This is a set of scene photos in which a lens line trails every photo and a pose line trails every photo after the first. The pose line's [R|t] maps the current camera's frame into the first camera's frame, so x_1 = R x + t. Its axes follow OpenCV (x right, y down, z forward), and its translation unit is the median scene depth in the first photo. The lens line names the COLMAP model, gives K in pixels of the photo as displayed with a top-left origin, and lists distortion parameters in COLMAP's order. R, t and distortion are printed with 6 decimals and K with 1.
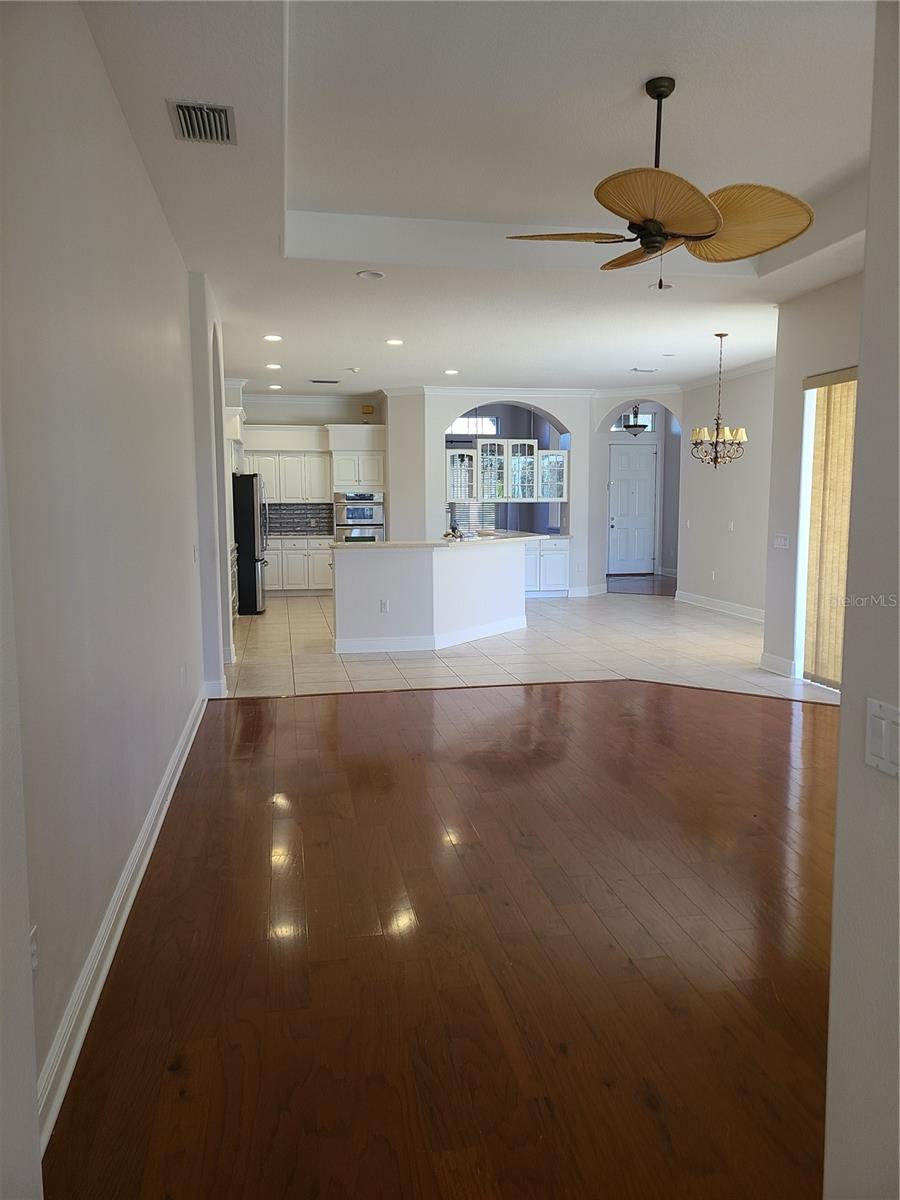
lens RADIAL K [[903.8, 0, 450.0], [0, 903.8, 600.0], [0, 0, 1]] dist [0.001491, -0.000386]
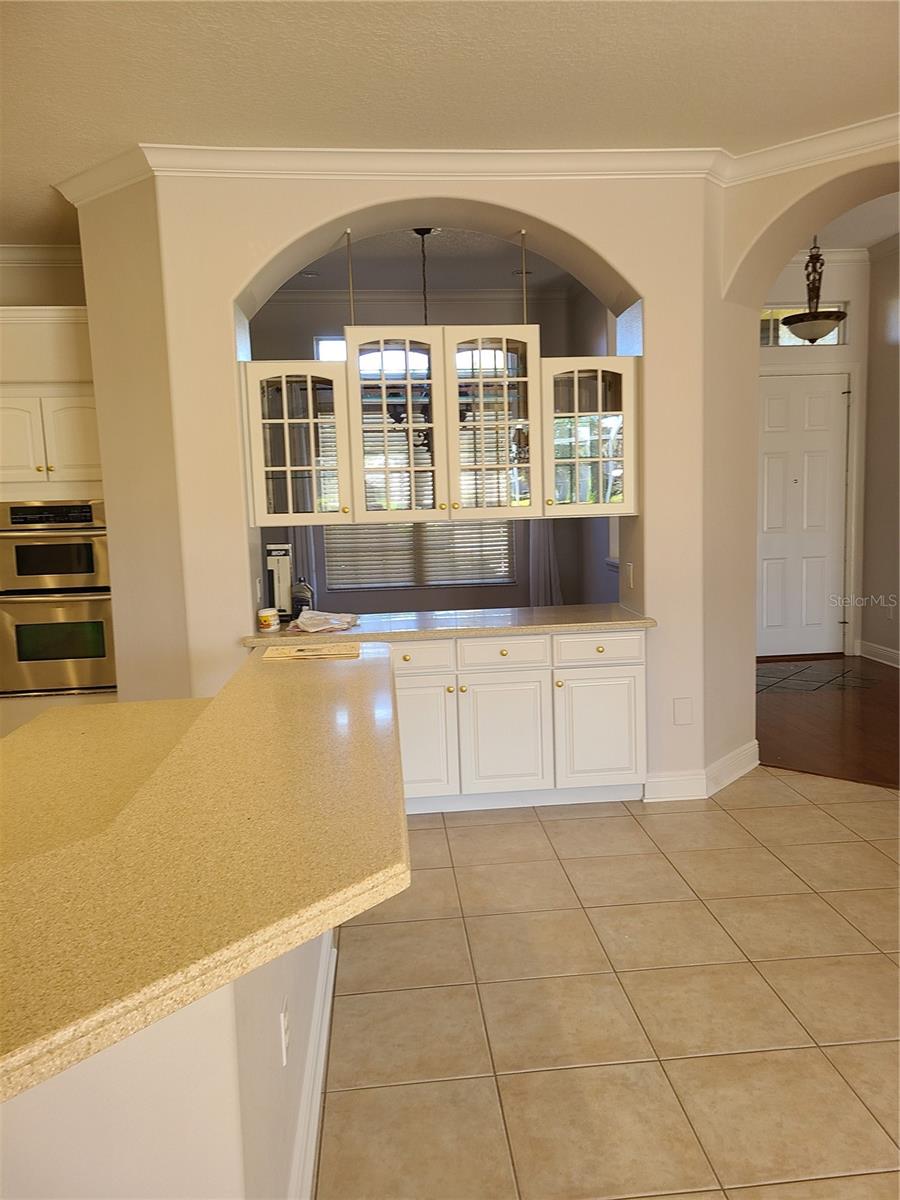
lens RADIAL K [[894.7, 0, 465.9], [0, 894.7, 598.4], [0, 0, 1]] dist [0.058310, -0.000836]
pose [[0.995801, -0.017004, -0.089947, 0.094814], [0.017285, 0.999848, 0.002346, -0.078451], [0.089893, -0.003891, 0.995944, 0.656706]]
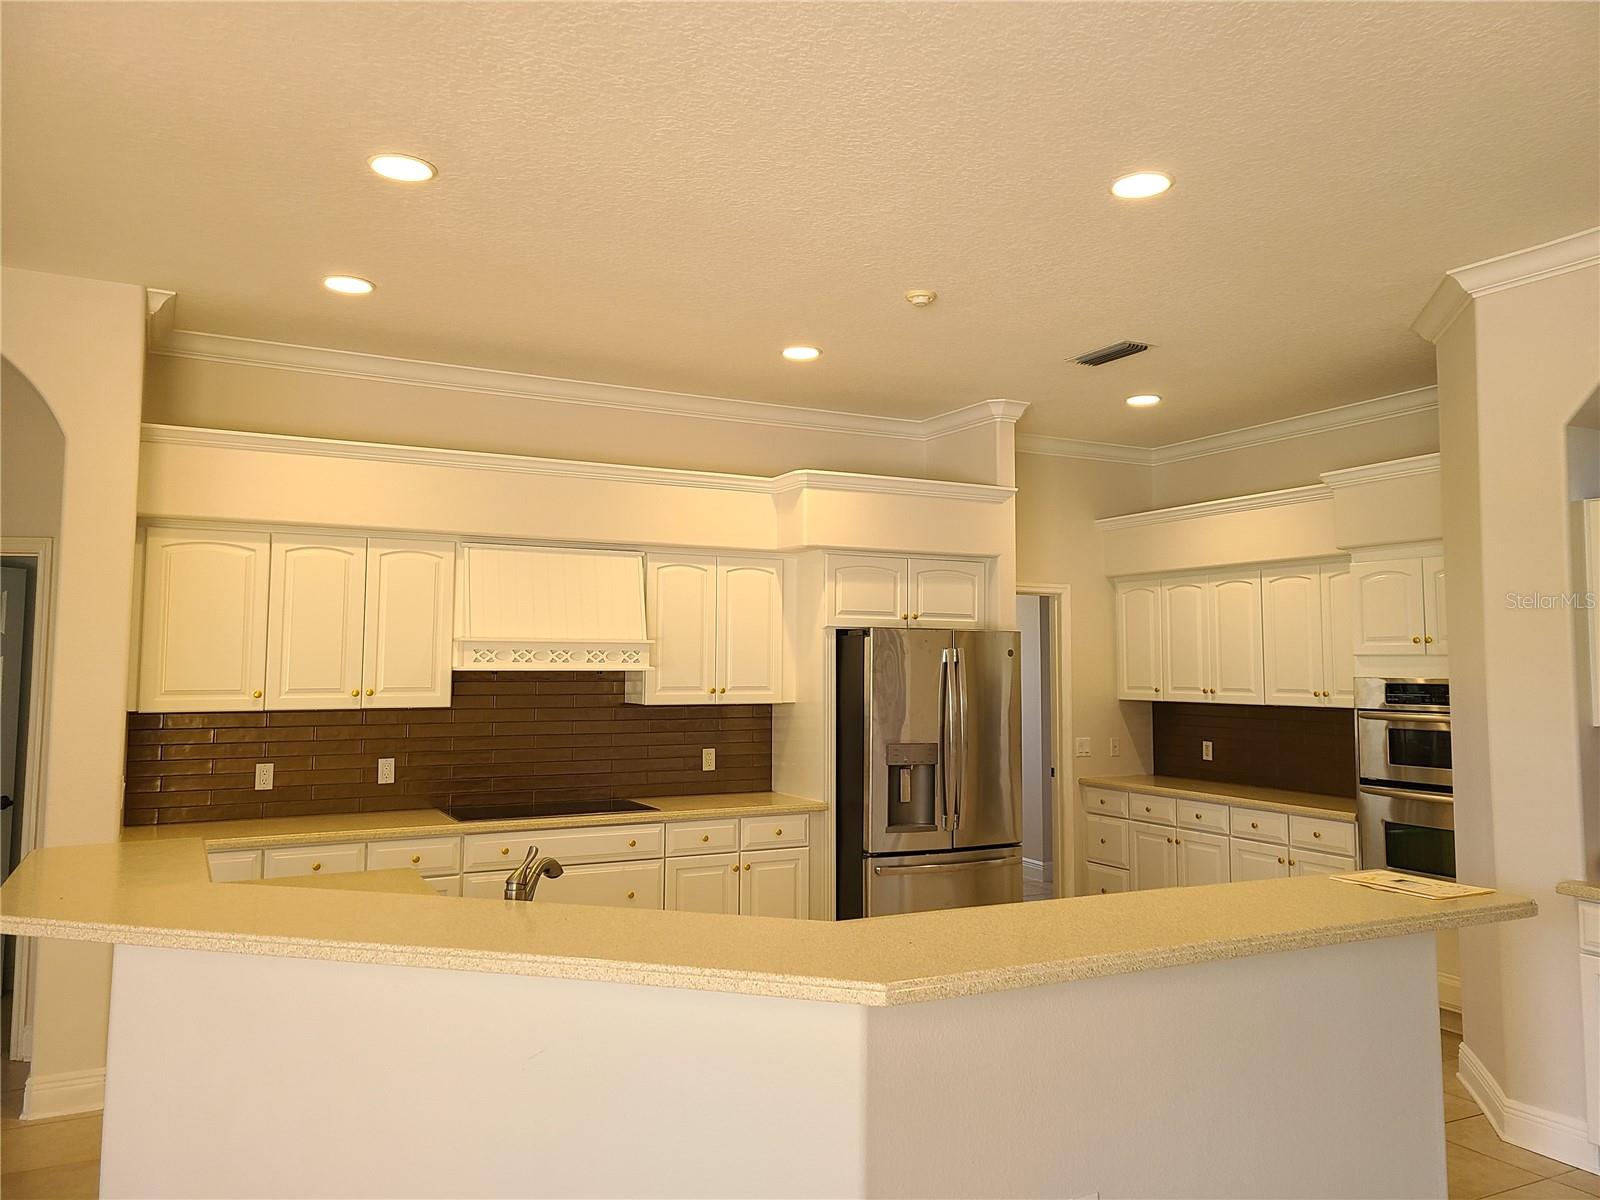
lens RADIAL K [[1205.1, 0, 800.0], [0, 1205.1, 600.0], [0, 0, 1]] dist [0.001491, -0.000386]
pose [[0.292172, -0.053681, -0.954858, 0.228008], [-0.116031, 0.989058, -0.091107, -0.084431], [0.949301, 0.137412, 0.282747, 0.688128]]
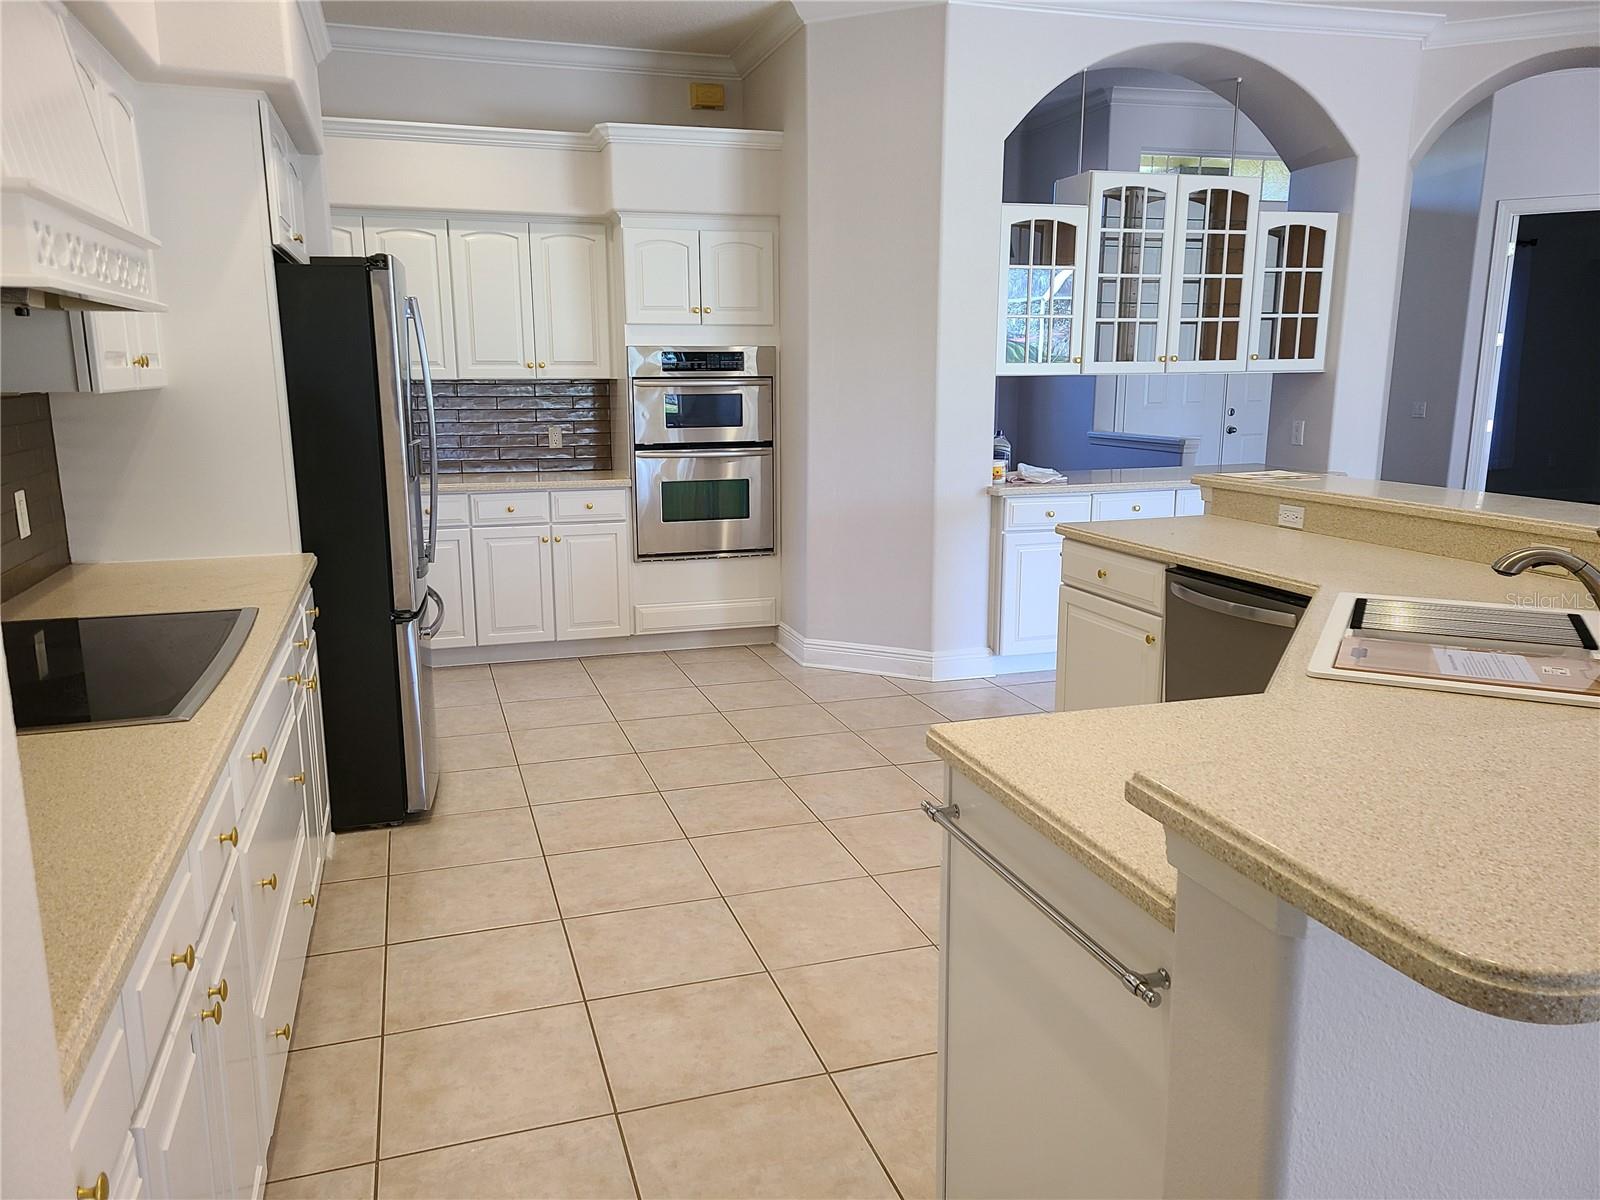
lens RADIAL K [[1183.2, 0, 768.9], [0, 1183.2, 608.4], [0, 0, 1]] dist [0.039221, -0.000849]
pose [[0.994284, -0.023799, 0.104081, -0.124133], [0.014638, 0.996021, 0.087913, -0.061684], [-0.105759, -0.085887, 0.990676, 0.561980]]
